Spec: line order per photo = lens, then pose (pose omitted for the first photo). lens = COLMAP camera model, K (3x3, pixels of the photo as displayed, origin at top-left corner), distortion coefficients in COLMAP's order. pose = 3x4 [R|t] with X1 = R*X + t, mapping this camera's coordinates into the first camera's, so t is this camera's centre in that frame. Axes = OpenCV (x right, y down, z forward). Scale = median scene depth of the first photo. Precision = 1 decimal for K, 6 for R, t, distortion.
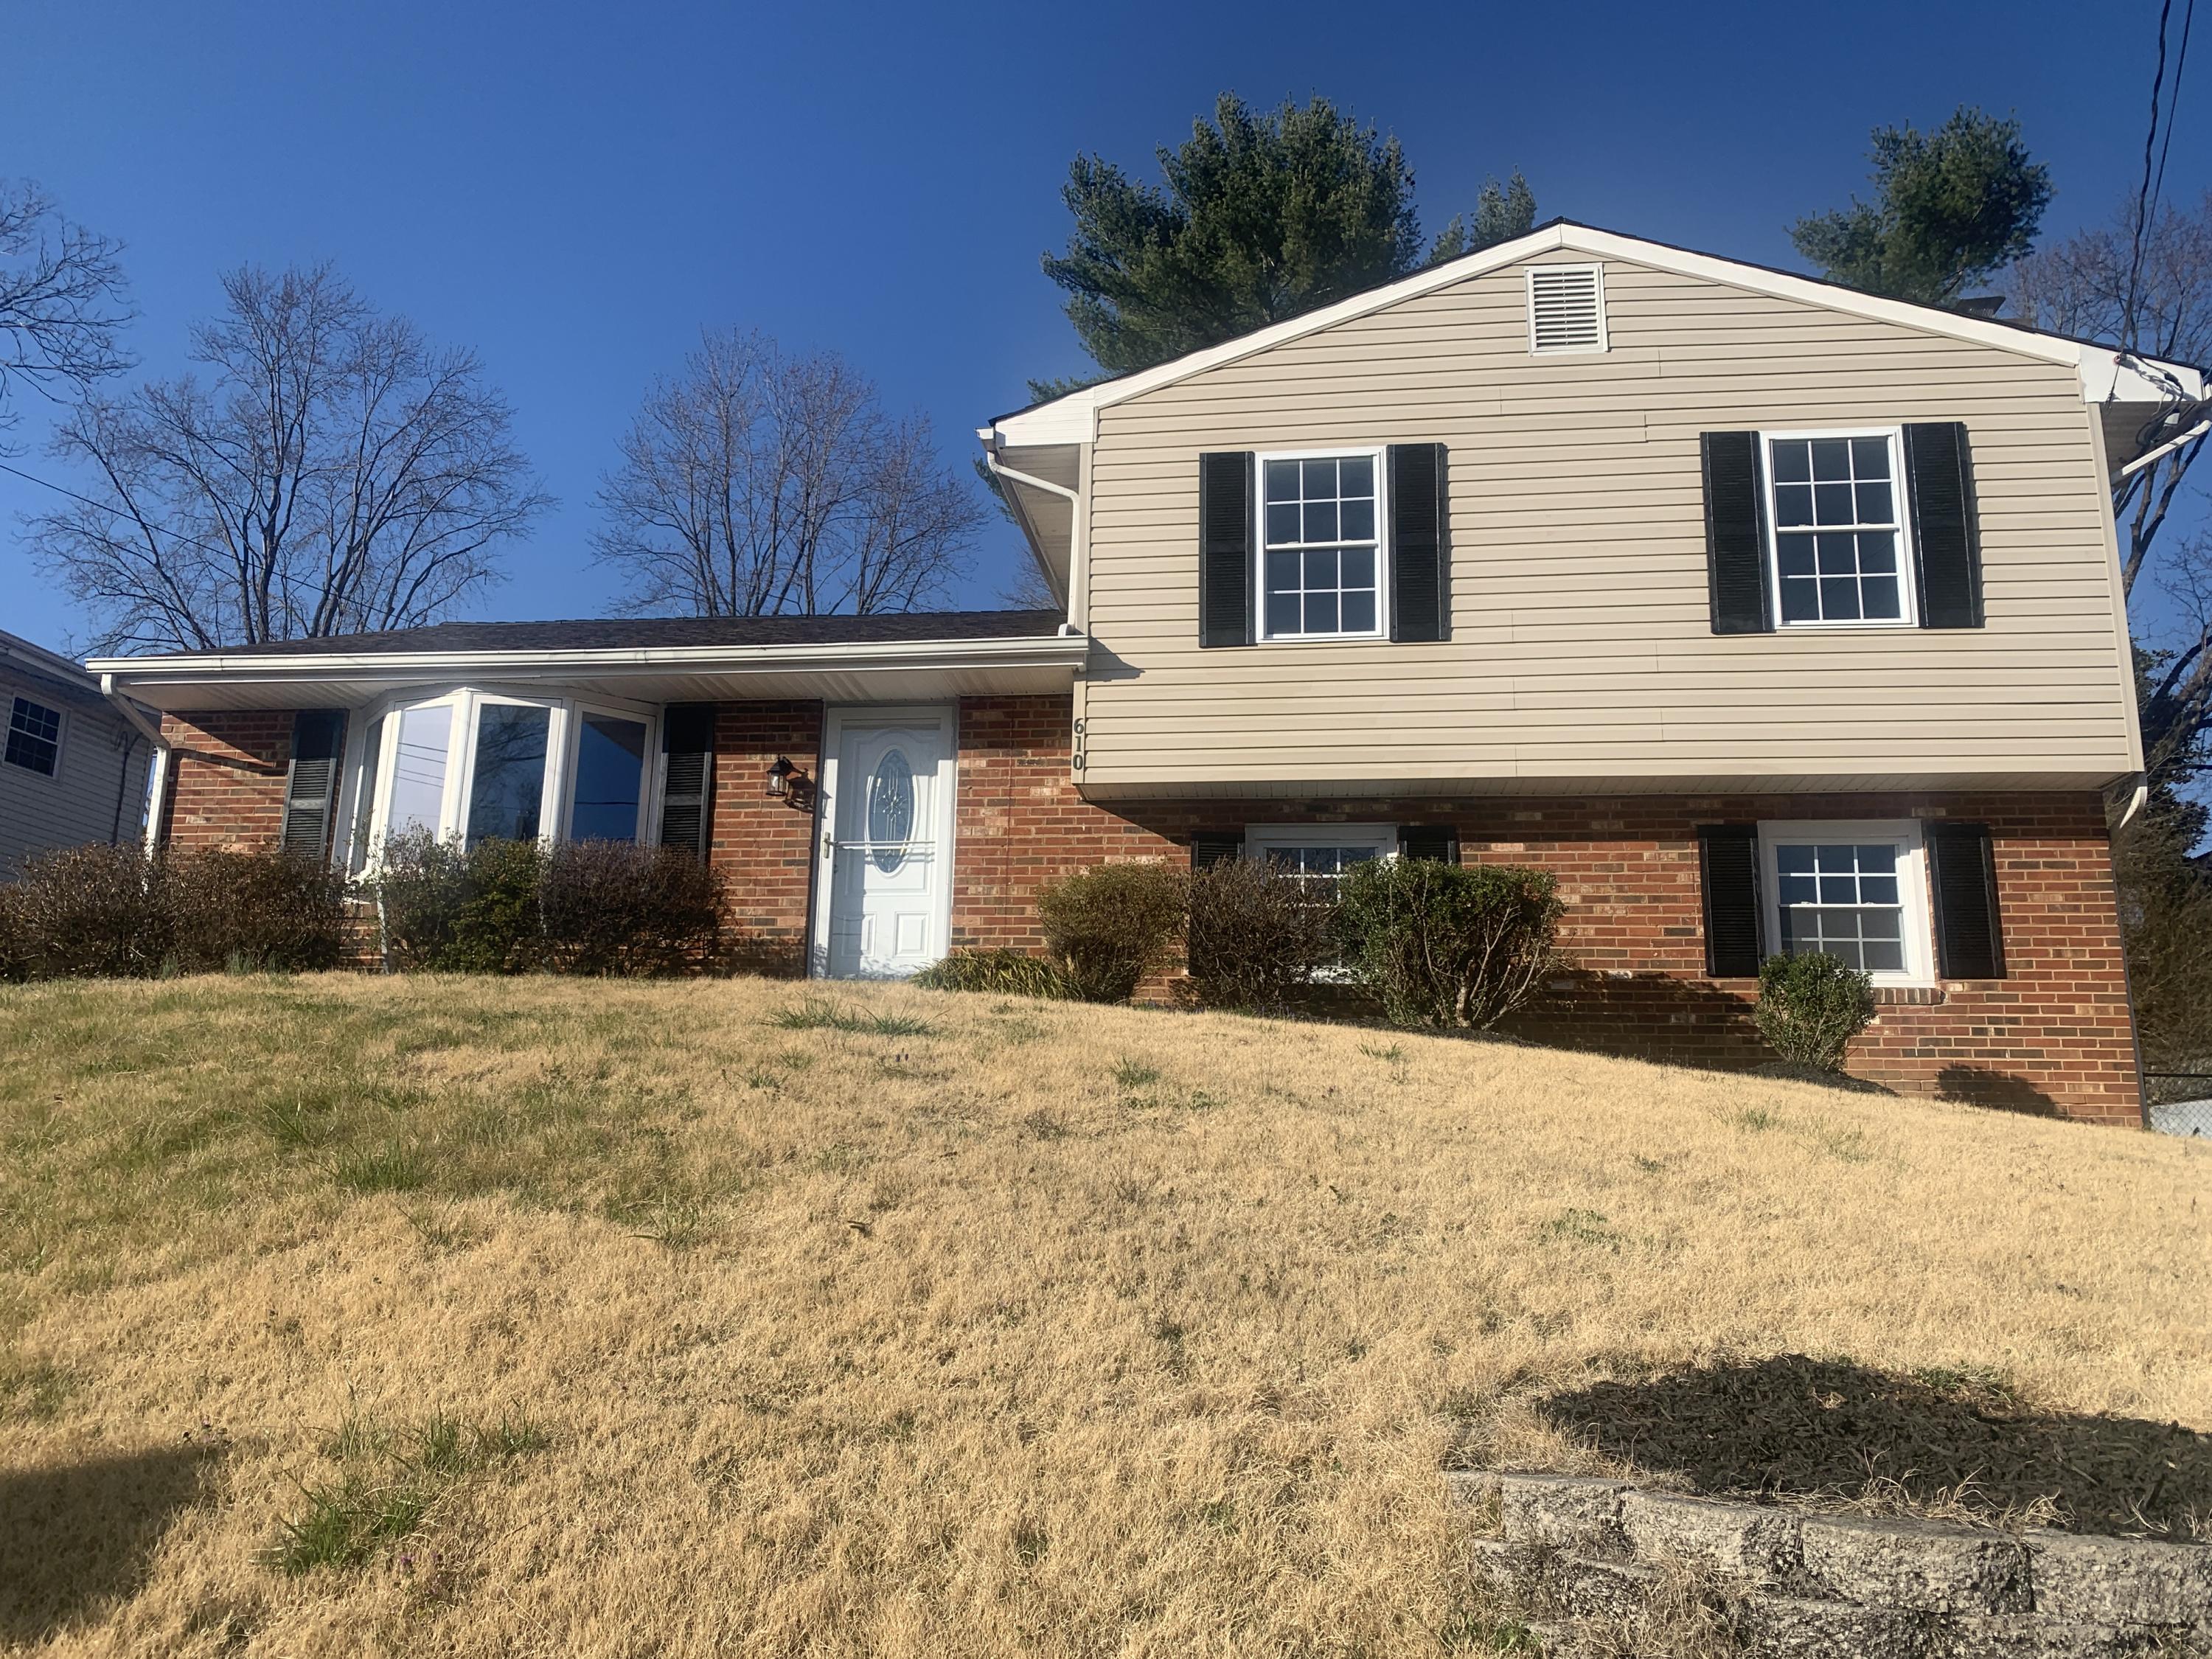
lens RADIAL K [[1673.7, 0, 1092.8], [0, 1673.7, 841.8], [0, 0, 1]] dist [0.027400, 0.024676]
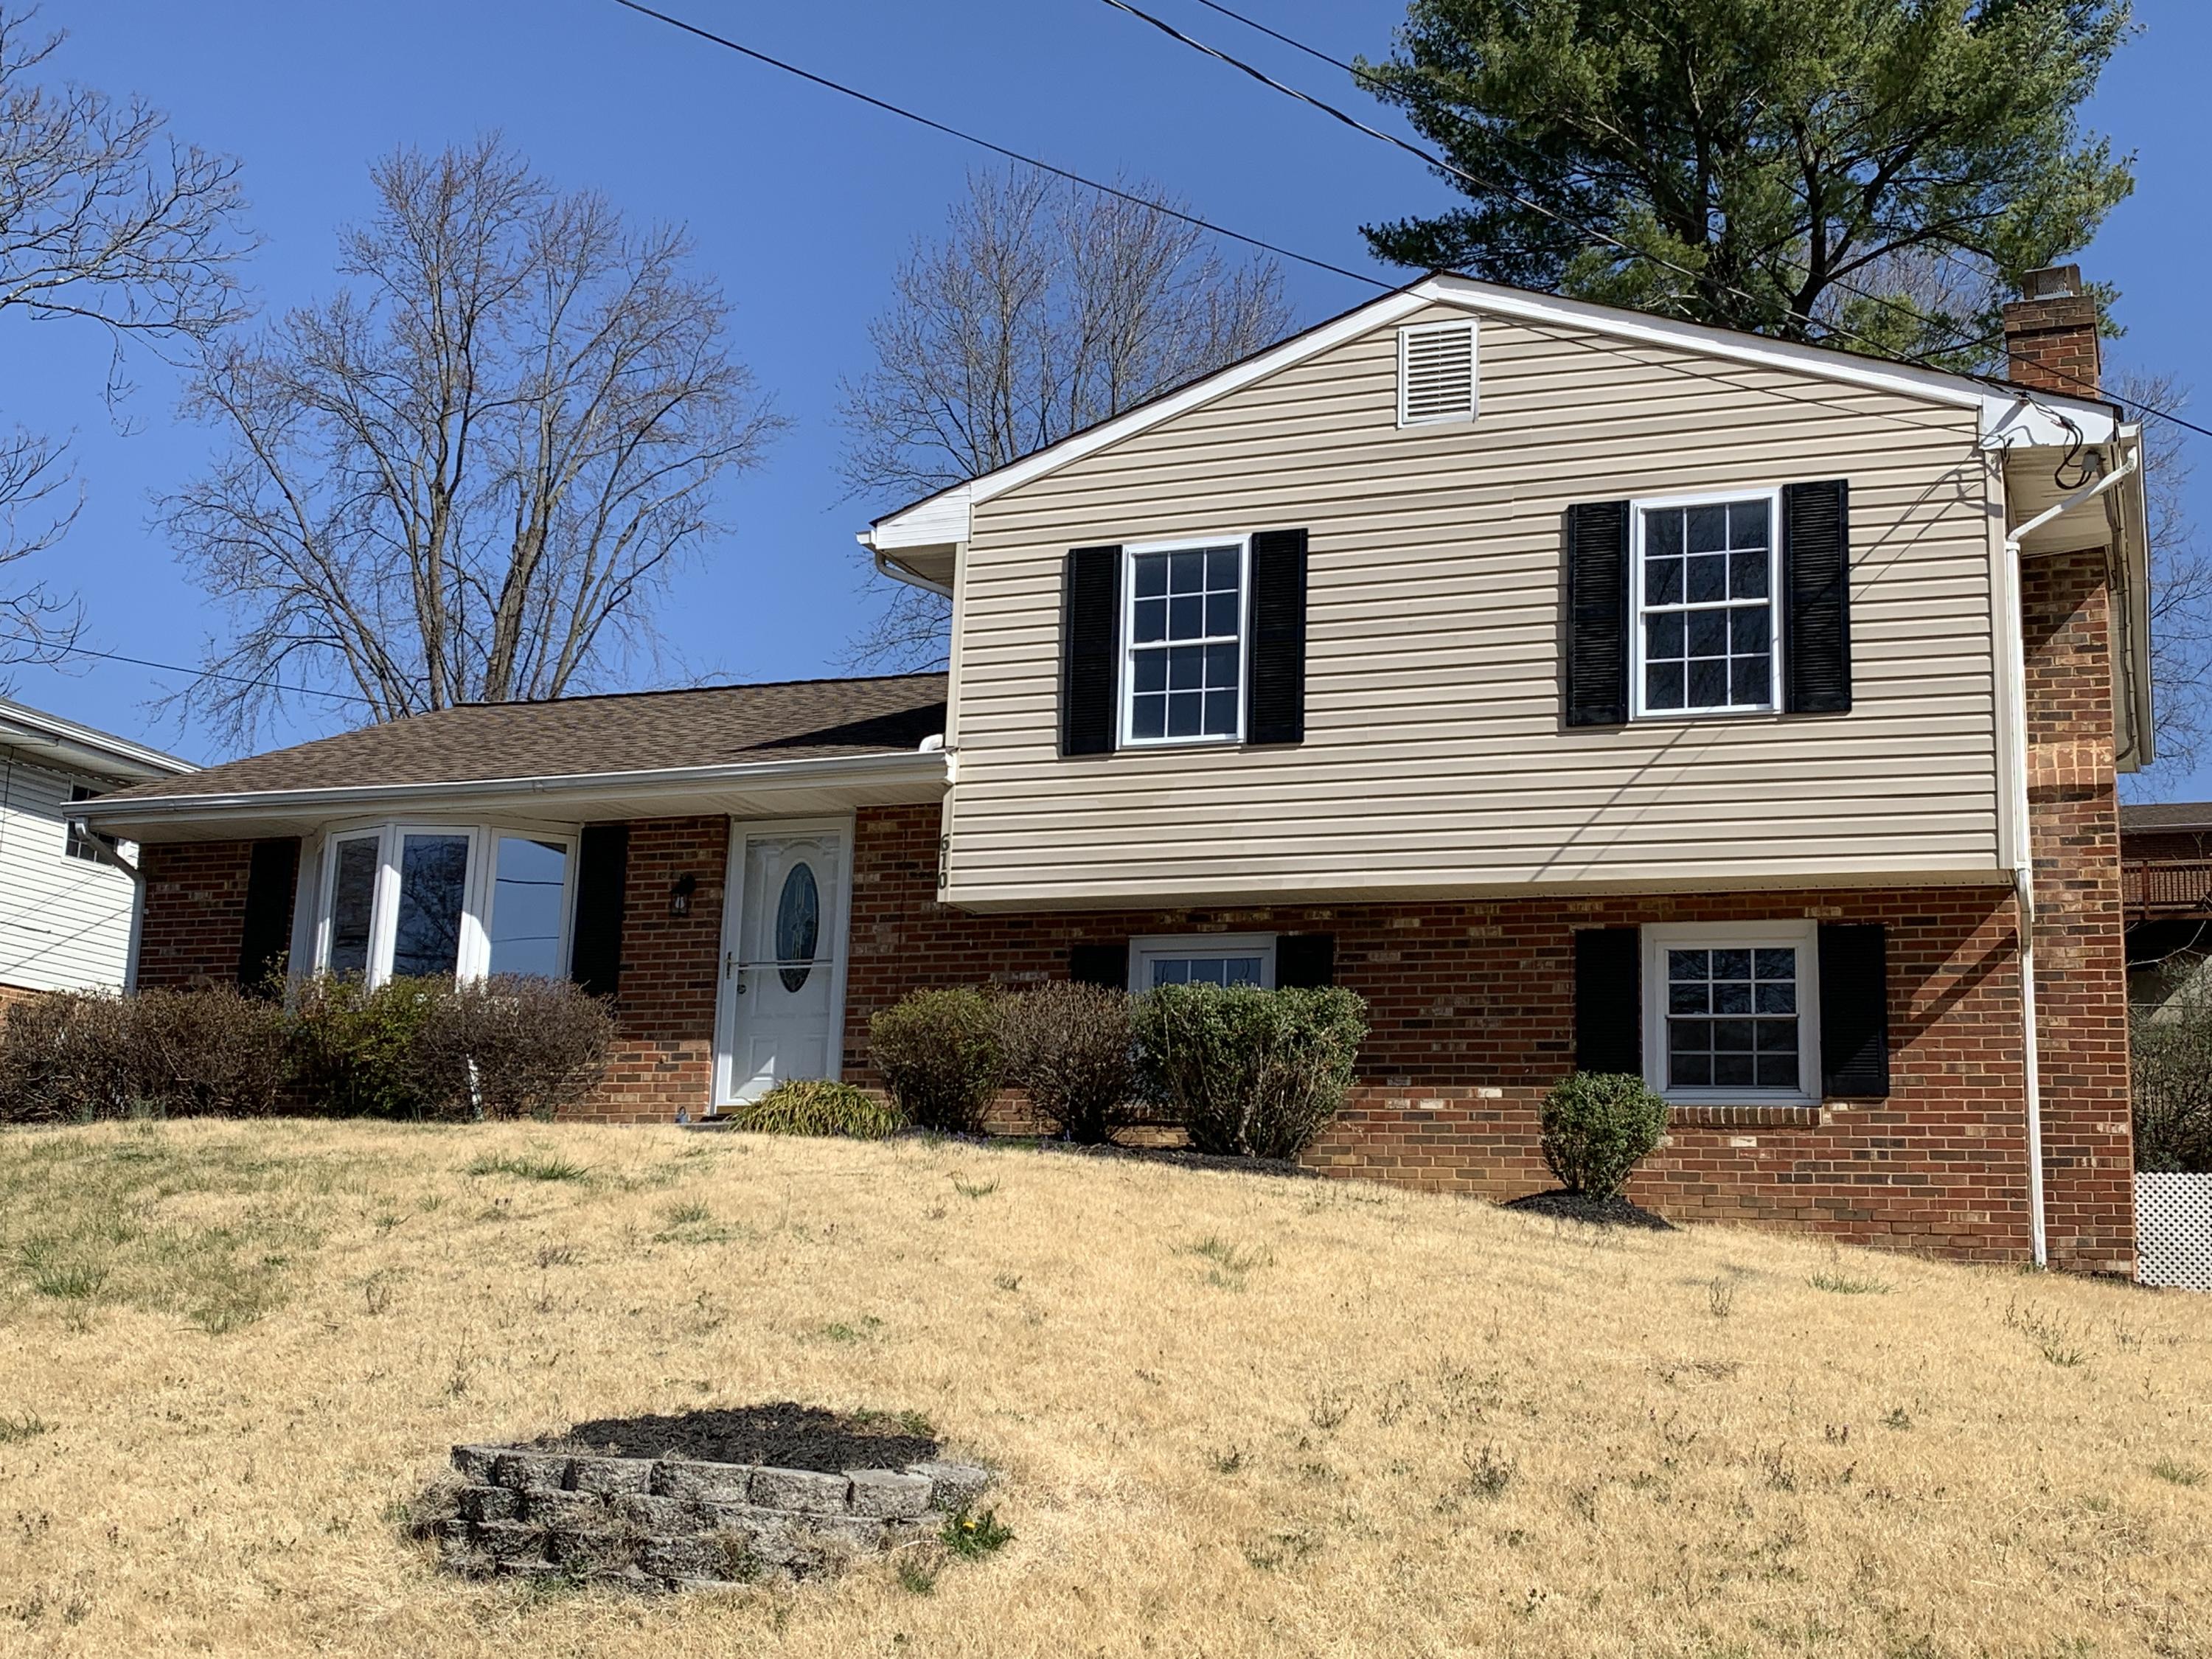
lens RADIAL K [[2633.2, 0, 1123.6], [0, 2633.2, 805.9], [0, 0, 1]] dist [0.124778, 0.000000]
pose [[0.969763, -0.036560, -0.241296, 0.454381], [0.035303, 0.999331, -0.009533, -0.070528], [0.241483, 0.000726, 0.970405, -0.454461]]
